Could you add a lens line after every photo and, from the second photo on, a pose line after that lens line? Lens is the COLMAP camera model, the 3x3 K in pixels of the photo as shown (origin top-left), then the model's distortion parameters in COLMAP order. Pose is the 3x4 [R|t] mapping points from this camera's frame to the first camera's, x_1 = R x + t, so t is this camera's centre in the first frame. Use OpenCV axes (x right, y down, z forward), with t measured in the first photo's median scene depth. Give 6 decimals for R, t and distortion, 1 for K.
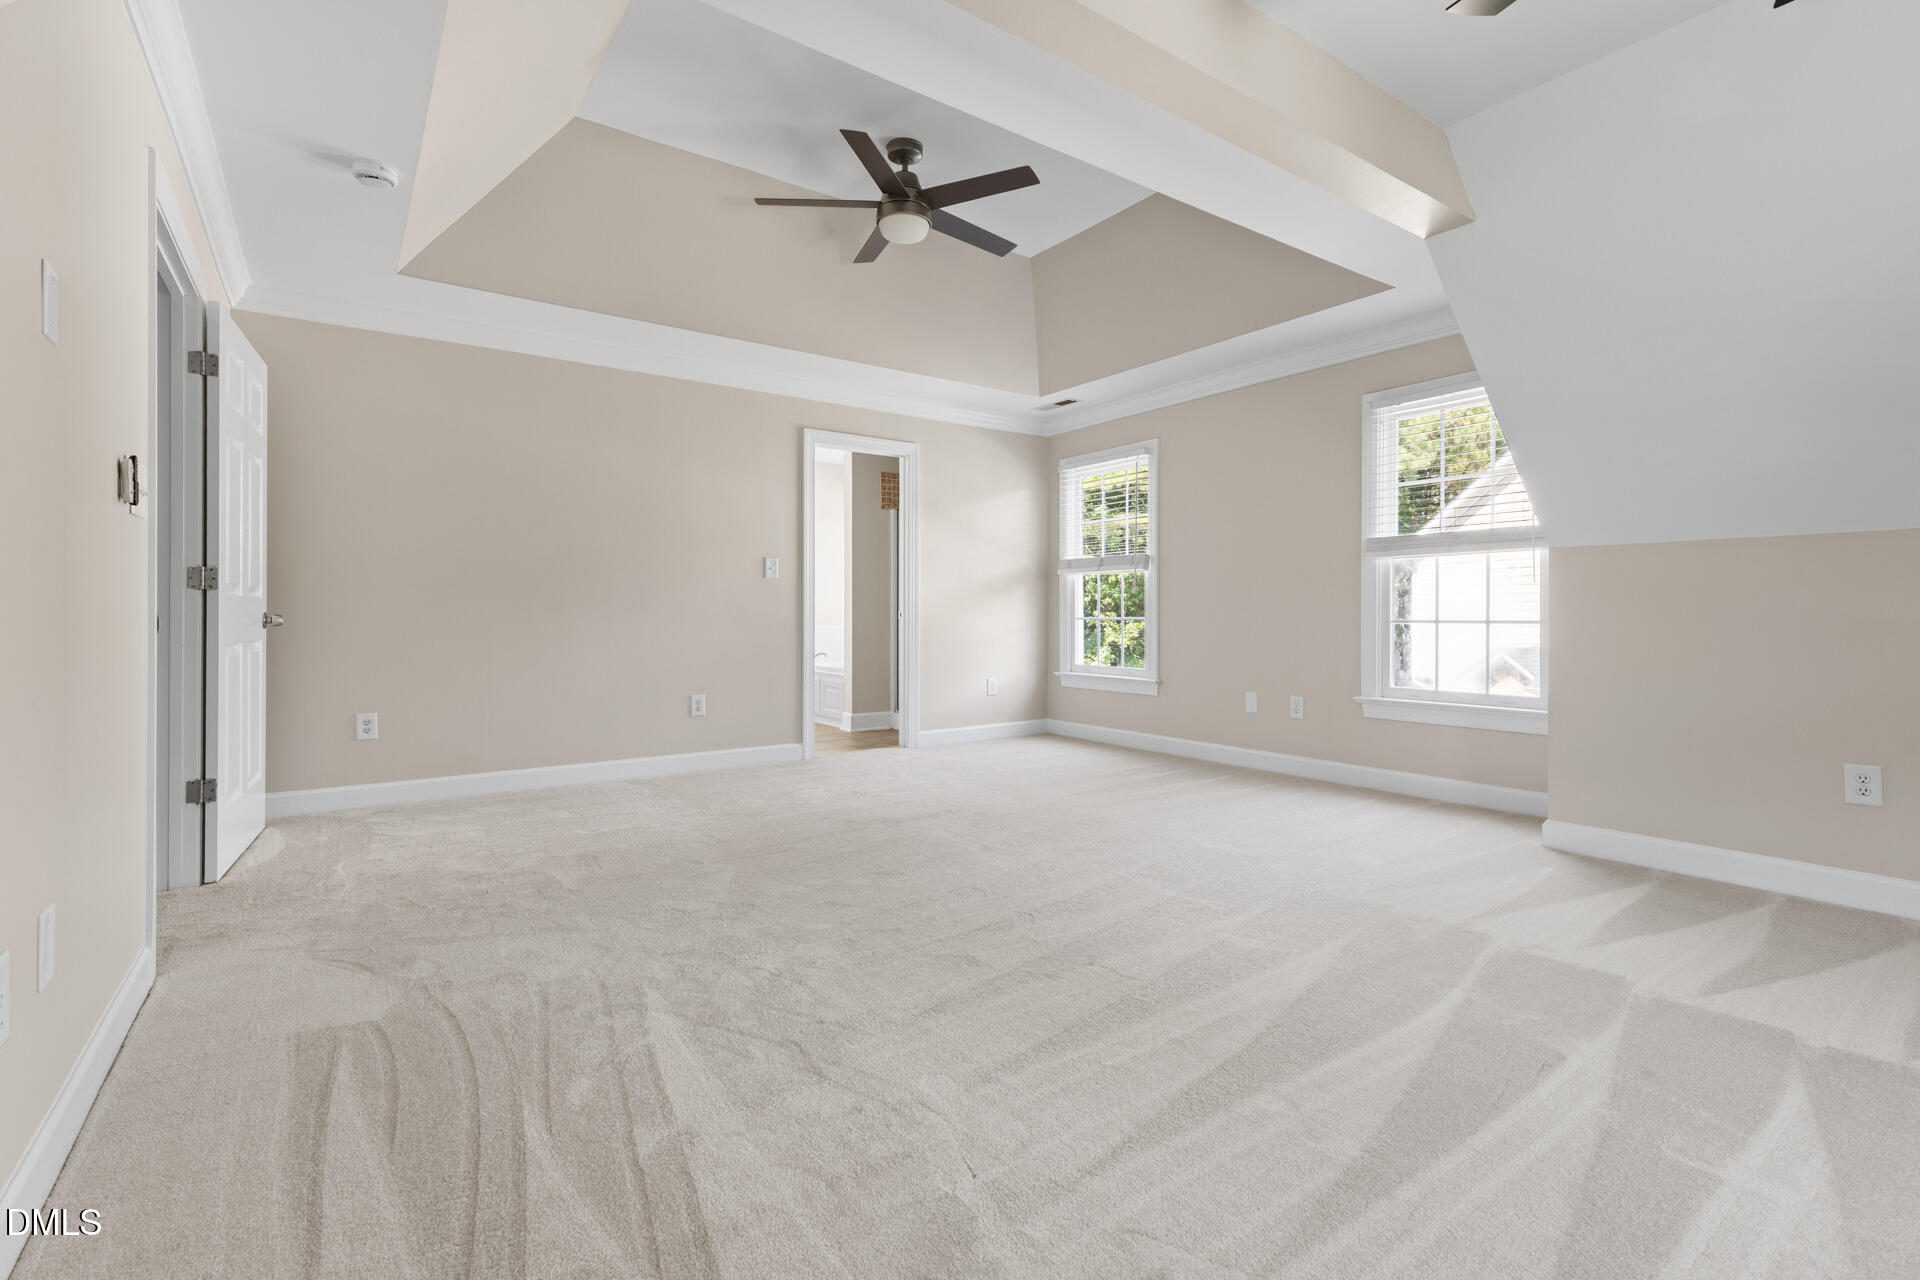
lens RADIAL K [[862.5, 0, 953.0], [0, 862.5, 623.7], [0, 0, 1]] dist [0.006066, 0.000238]
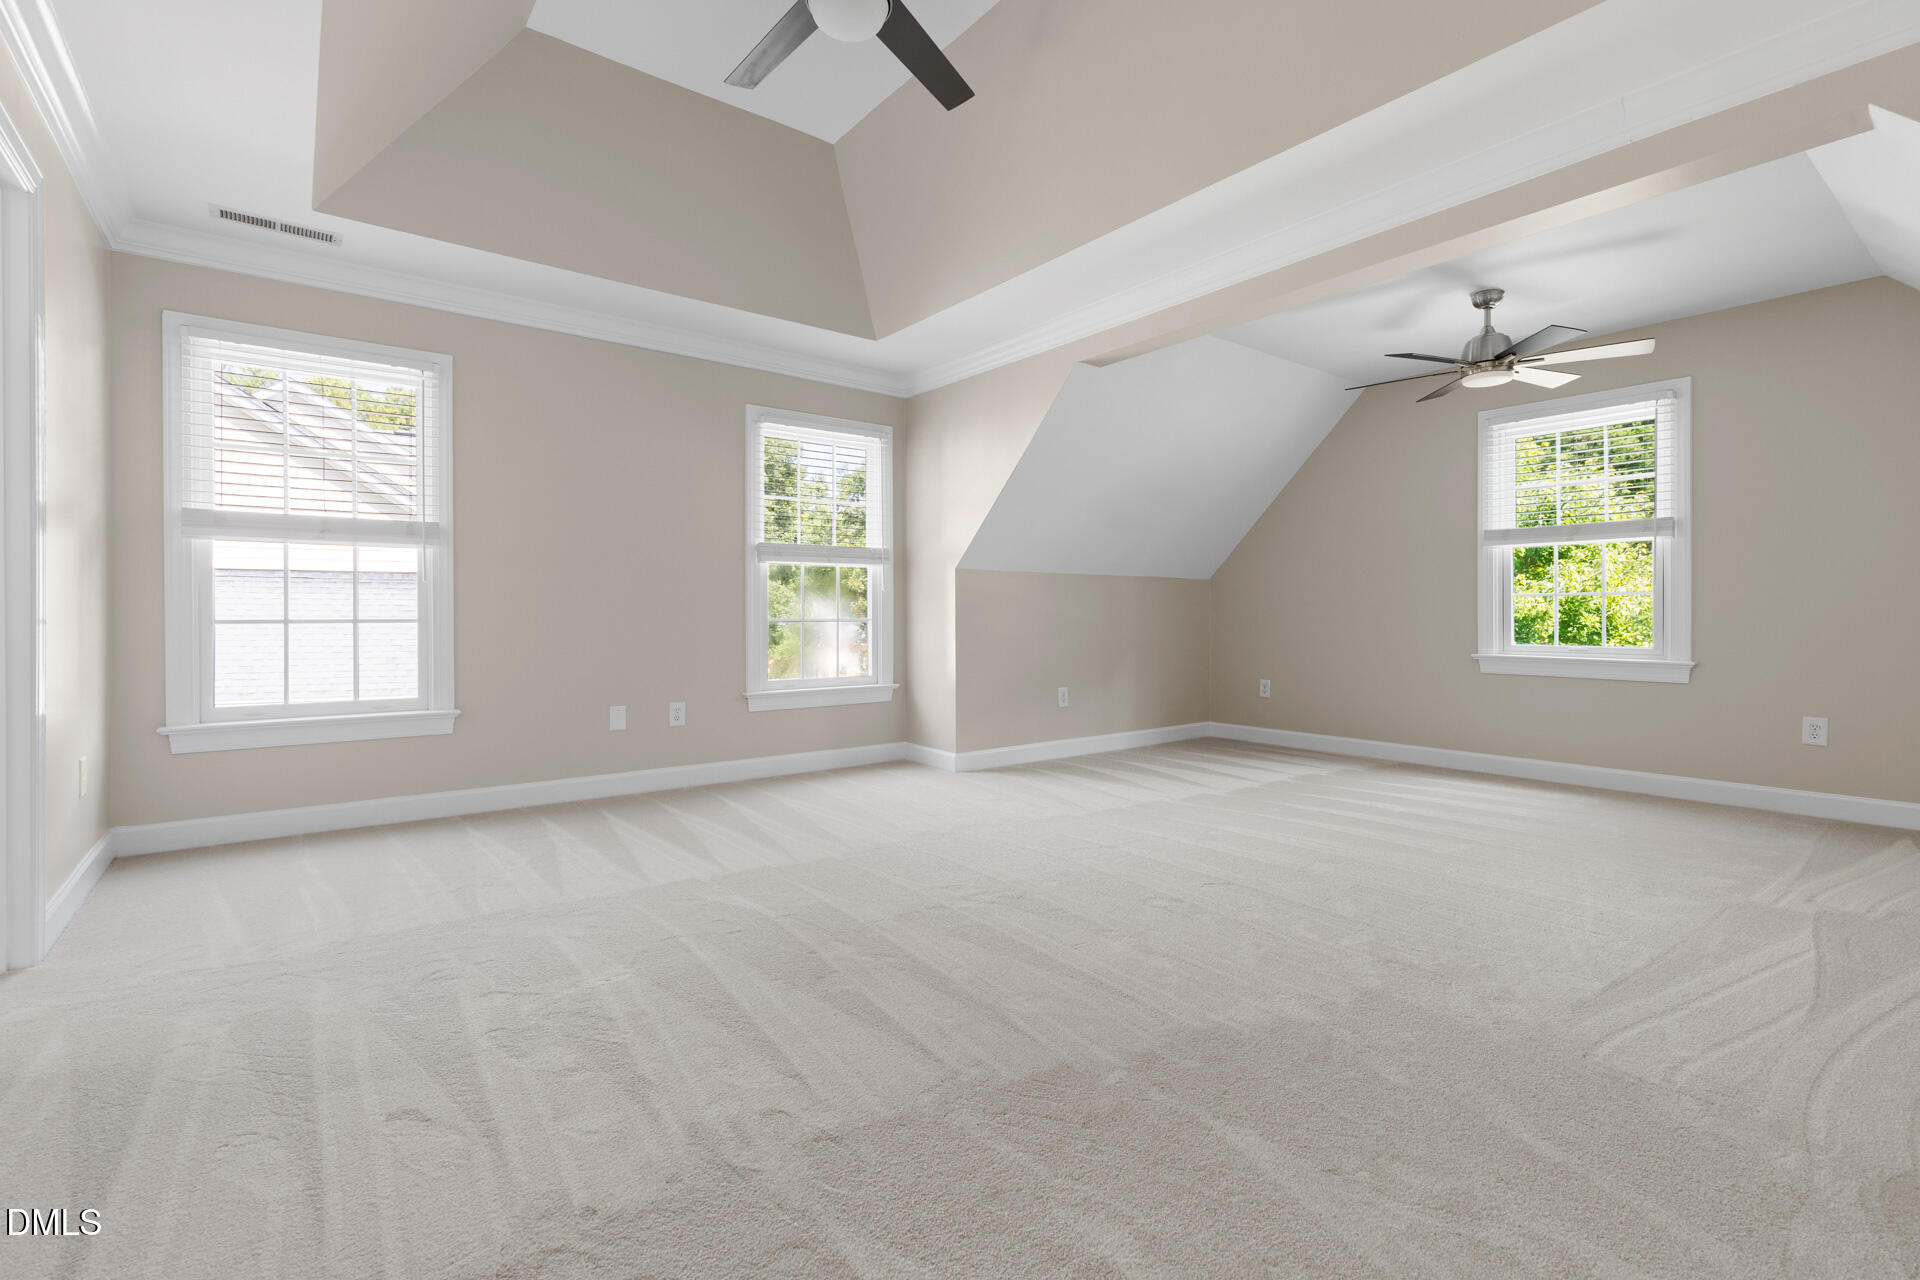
lens RADIAL K [[862.5, 0, 921.4], [0, 862.5, 621.5], [0, 0, 1]] dist [0.006066, 0.000238]
pose [[-0.029331, -0.012325, 0.999494, -0.321055], [0.010453, 0.999866, 0.012637, -0.007274], [-0.999515, 0.010819, -0.029198, 0.454977]]
